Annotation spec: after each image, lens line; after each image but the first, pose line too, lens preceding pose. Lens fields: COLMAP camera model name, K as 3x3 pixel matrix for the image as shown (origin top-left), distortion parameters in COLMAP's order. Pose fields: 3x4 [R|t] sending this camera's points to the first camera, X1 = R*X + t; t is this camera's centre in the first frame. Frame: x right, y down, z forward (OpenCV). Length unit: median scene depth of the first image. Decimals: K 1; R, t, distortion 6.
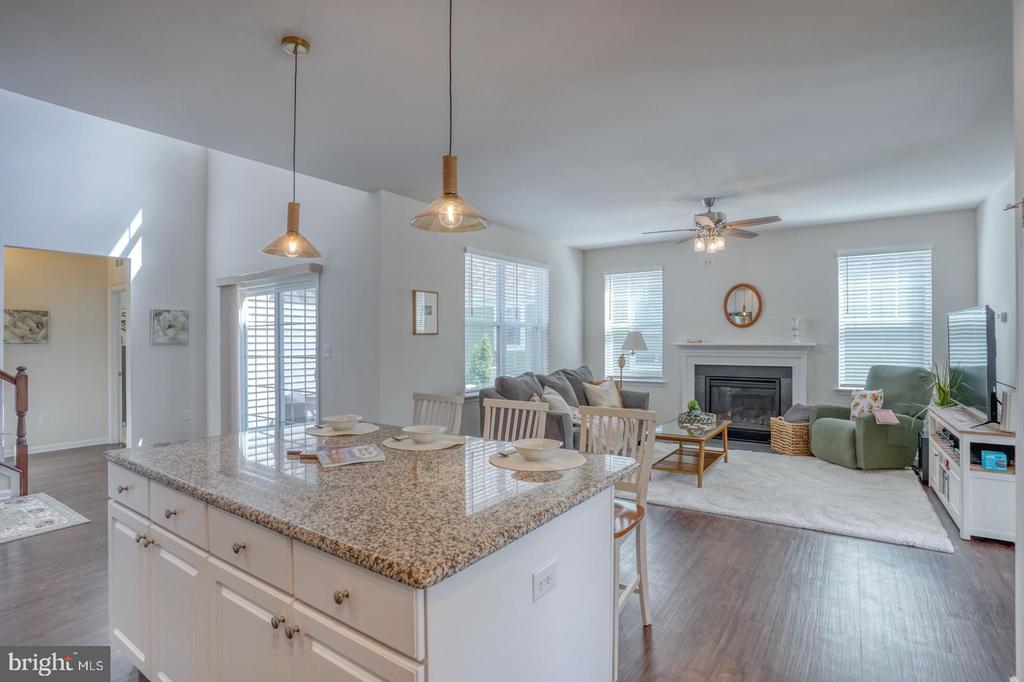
lens RADIAL K [[522.3, 0, 517.9], [0, 522.3, 332.2], [0, 0, 1]] dist [-0.058307, 0.024461]
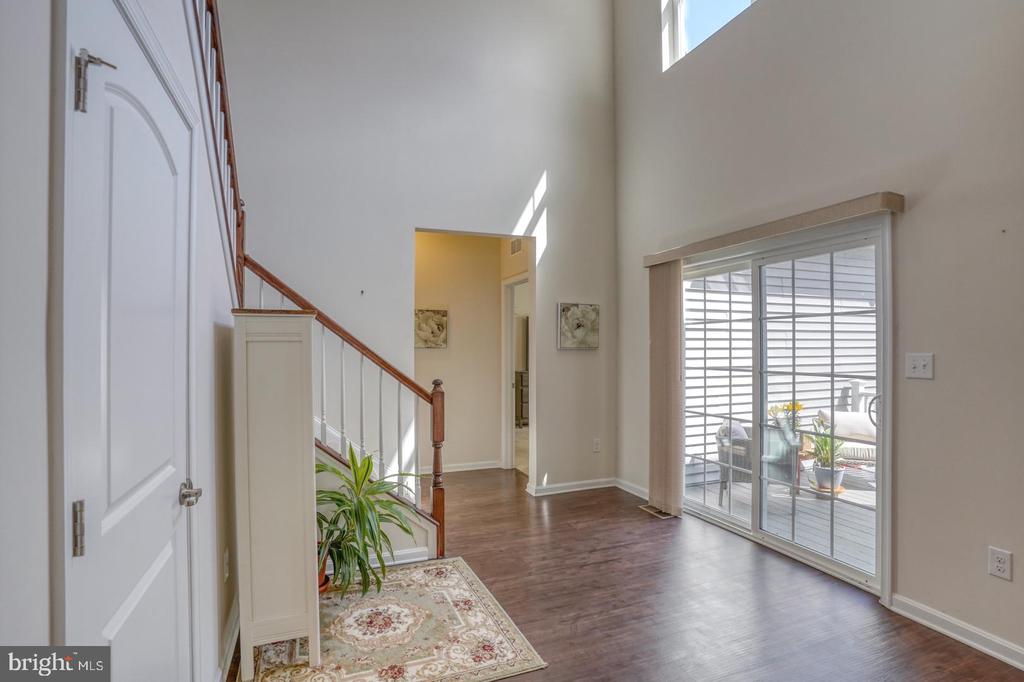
lens RADIAL K [[522.3, 0, 508.3], [0, 522.3, 341.3], [0, 0, 1]] dist [-0.058307, 0.024461]
pose [[0.835661, -0.002863, -0.549238, -0.361568], [0.005392, 0.999981, 0.002993, 0.008765], [0.549219, -0.005462, 0.835661, 0.320610]]
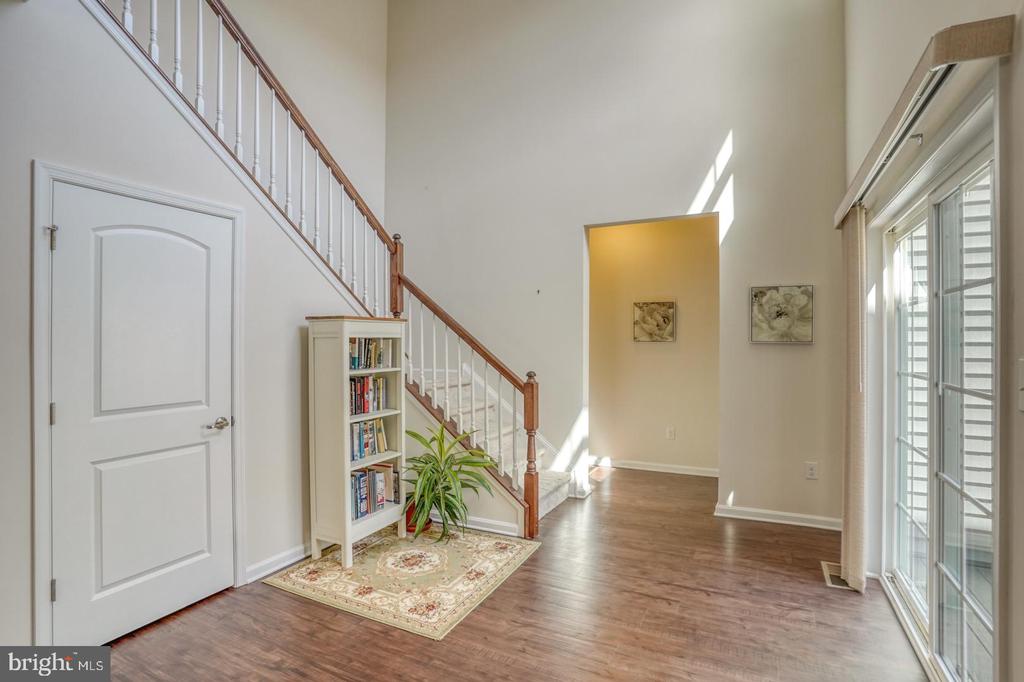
lens RADIAL K [[522.3, 0, 519.2], [0, 522.3, 333.4], [0, 0, 1]] dist [-0.058307, 0.024461]
pose [[0.143070, -0.007145, -0.989687, -0.145295], [0.014307, 0.999884, -0.005150, 0.010010], [0.989609, -0.013422, 0.143155, 0.641828]]
